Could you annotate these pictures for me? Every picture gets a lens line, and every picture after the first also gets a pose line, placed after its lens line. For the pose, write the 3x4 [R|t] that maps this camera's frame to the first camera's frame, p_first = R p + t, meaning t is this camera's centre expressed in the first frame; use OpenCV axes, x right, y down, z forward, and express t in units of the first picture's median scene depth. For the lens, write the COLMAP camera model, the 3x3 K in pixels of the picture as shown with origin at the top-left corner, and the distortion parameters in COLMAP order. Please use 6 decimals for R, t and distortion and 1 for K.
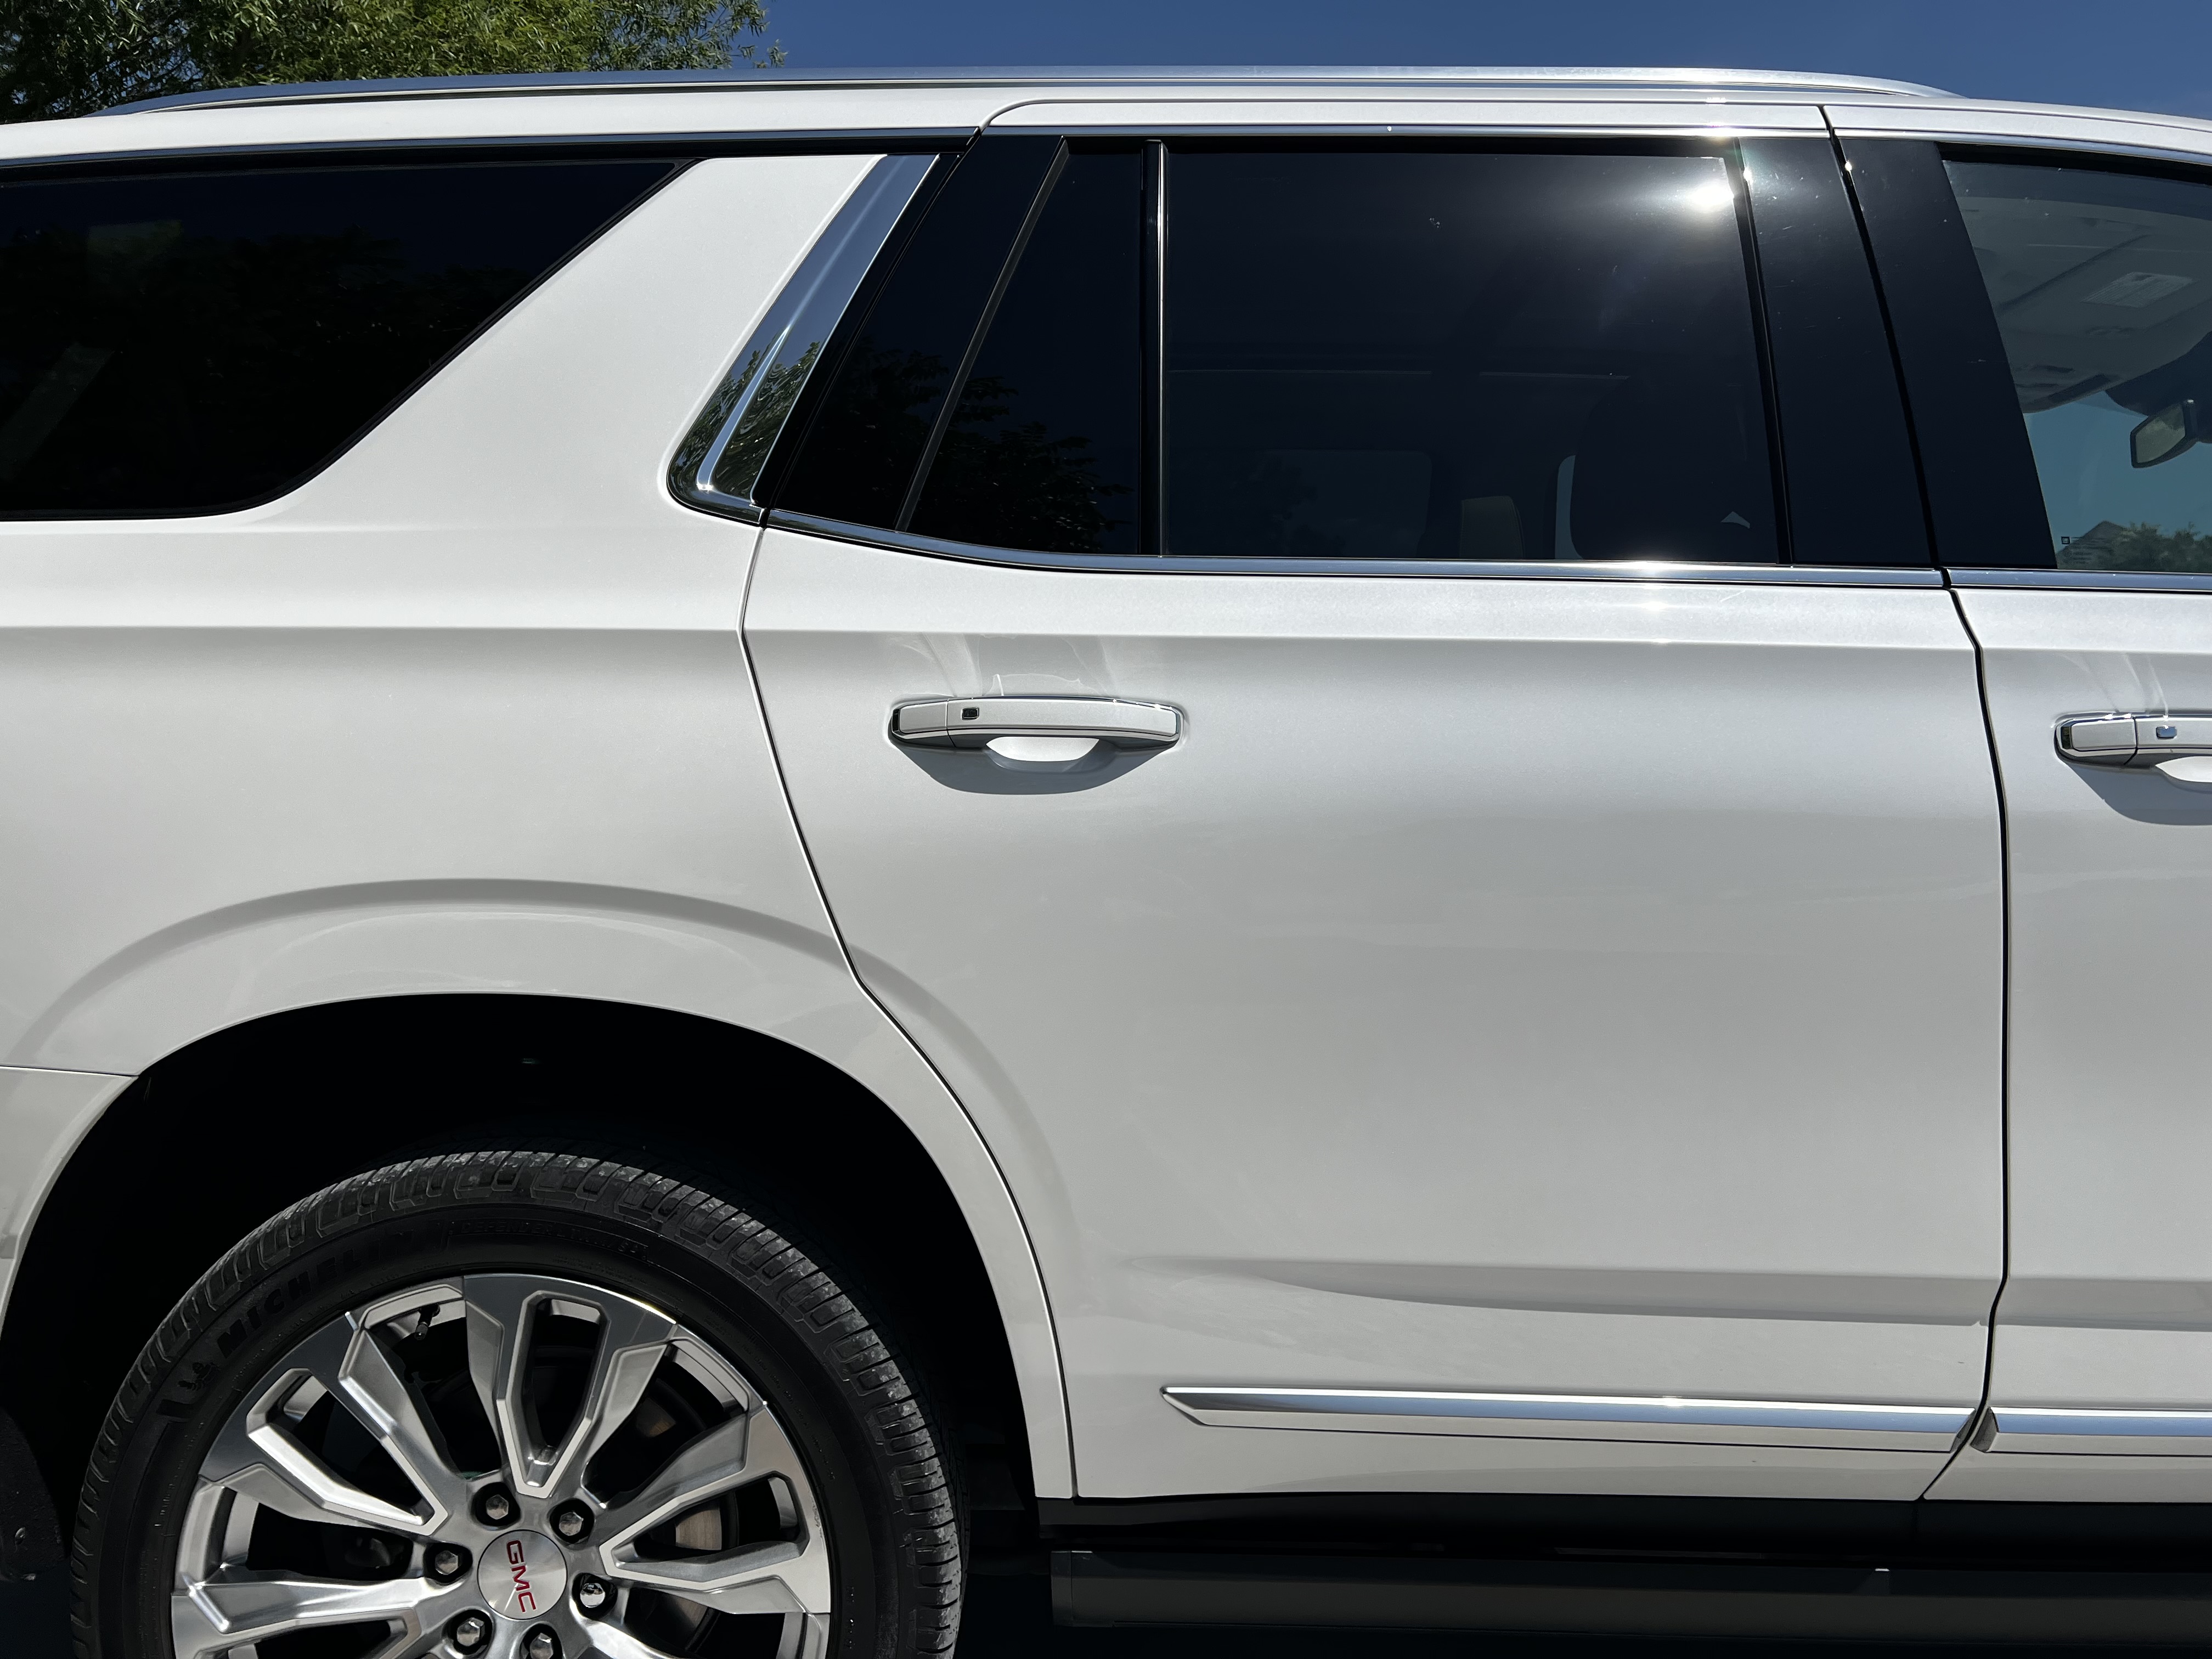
lens RADIAL K [[1660.2, 0, 1106.0], [0, 1660.2, 829.5], [0, 0, 1]] dist [0.060137, -0.078030]
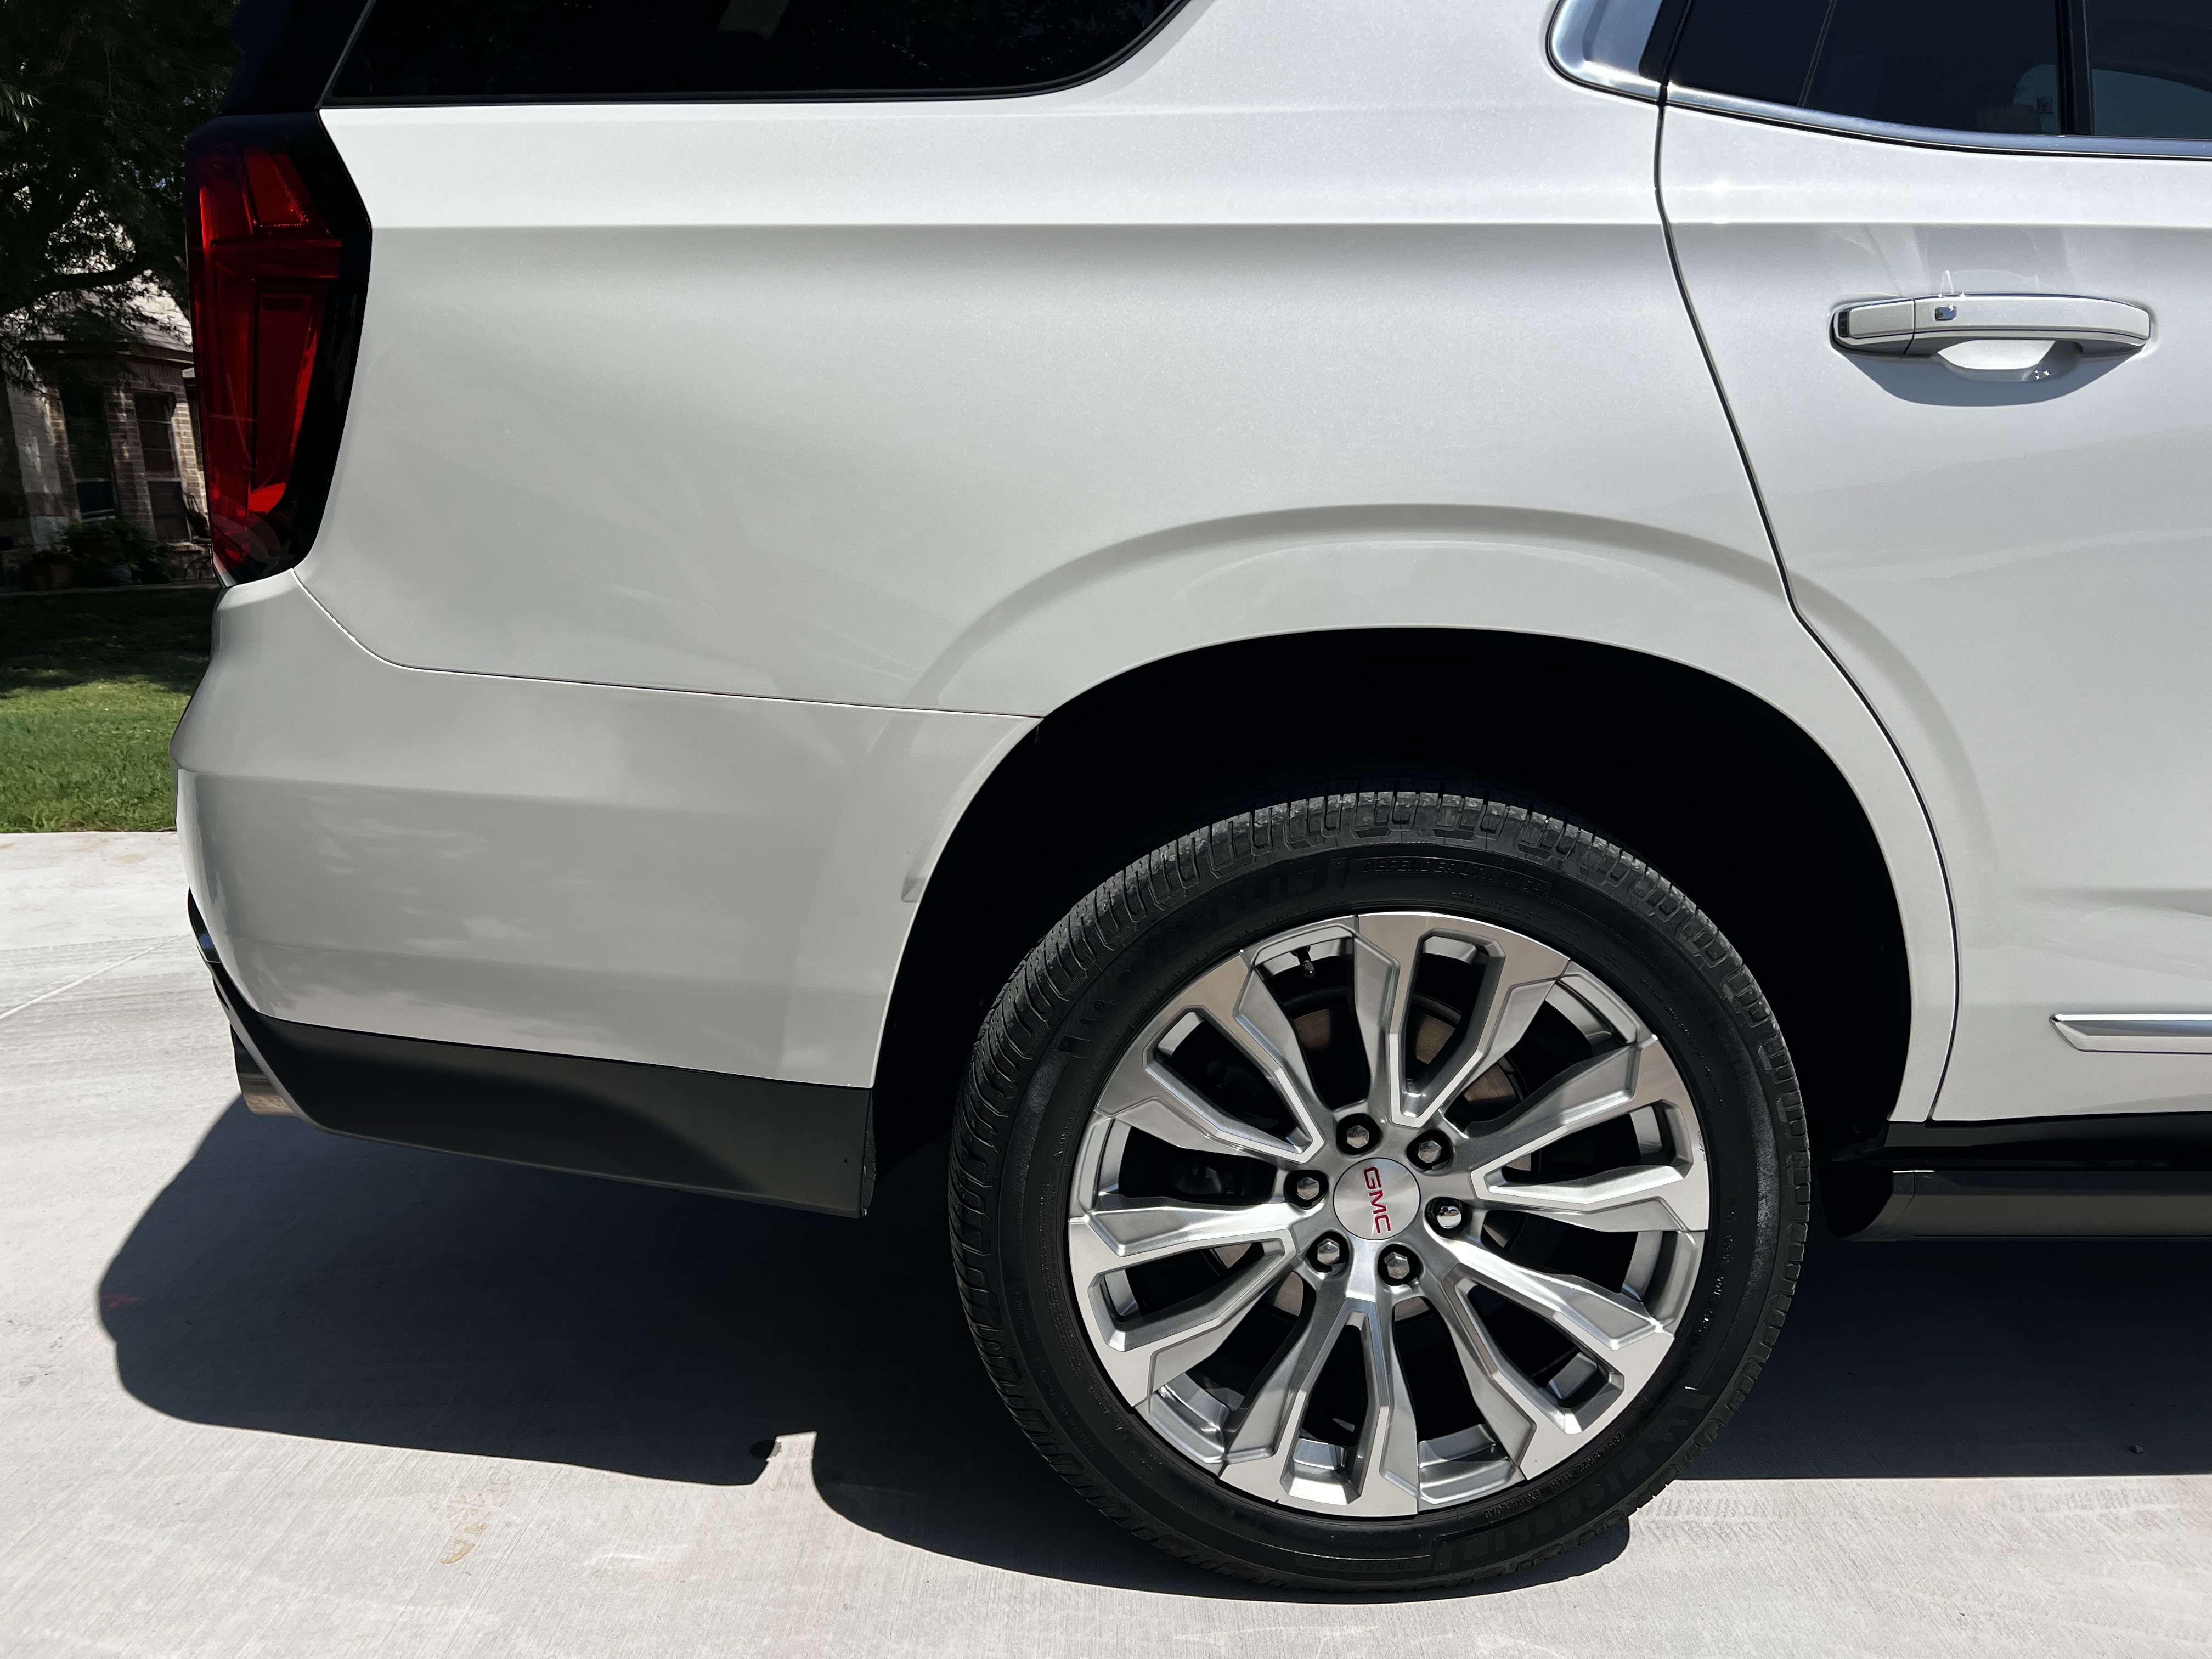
lens RADIAL K [[1660.2, 0, 1106.0], [0, 1660.2, 829.5], [0, 0, 1]] dist [0.060137, -0.078030]
pose [[0.999678, -0.013308, 0.021627, -0.546930], [0.008978, 0.981894, 0.189219, 0.029246], [-0.023753, -0.188963, 0.981697, 0.048794]]
